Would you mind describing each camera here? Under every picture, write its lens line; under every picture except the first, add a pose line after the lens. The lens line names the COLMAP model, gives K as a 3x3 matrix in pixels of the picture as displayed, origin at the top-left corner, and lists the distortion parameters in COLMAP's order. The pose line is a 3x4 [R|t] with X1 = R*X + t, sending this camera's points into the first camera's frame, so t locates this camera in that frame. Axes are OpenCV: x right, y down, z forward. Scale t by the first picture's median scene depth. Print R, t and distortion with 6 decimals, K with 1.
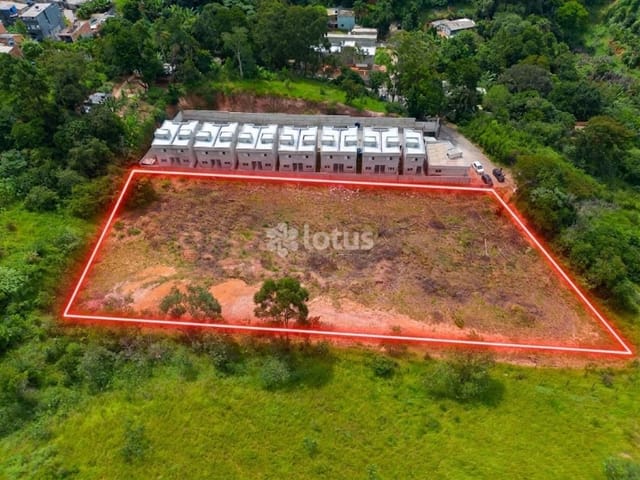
lens RADIAL K [[452.5, 0, 320.0], [0, 452.5, 240.0], [0, 0, 1]] dist [0.020968, -0.003485]
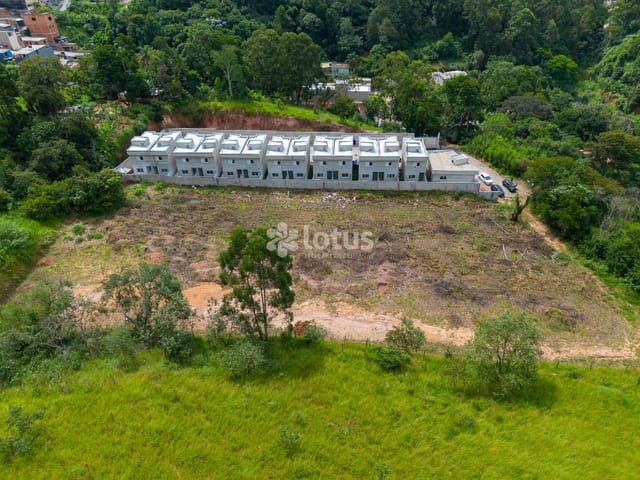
lens RADIAL K [[452.5, 0, 320.0], [0, 452.5, 240.0], [0, 0, 1]] dist [0.020968, -0.003485]
pose [[0.999976, -0.005564, 0.004143, 0.012625], [0.006230, 0.982983, -0.183590, 0.151808], [-0.003051, 0.183611, 0.982994, 0.153802]]
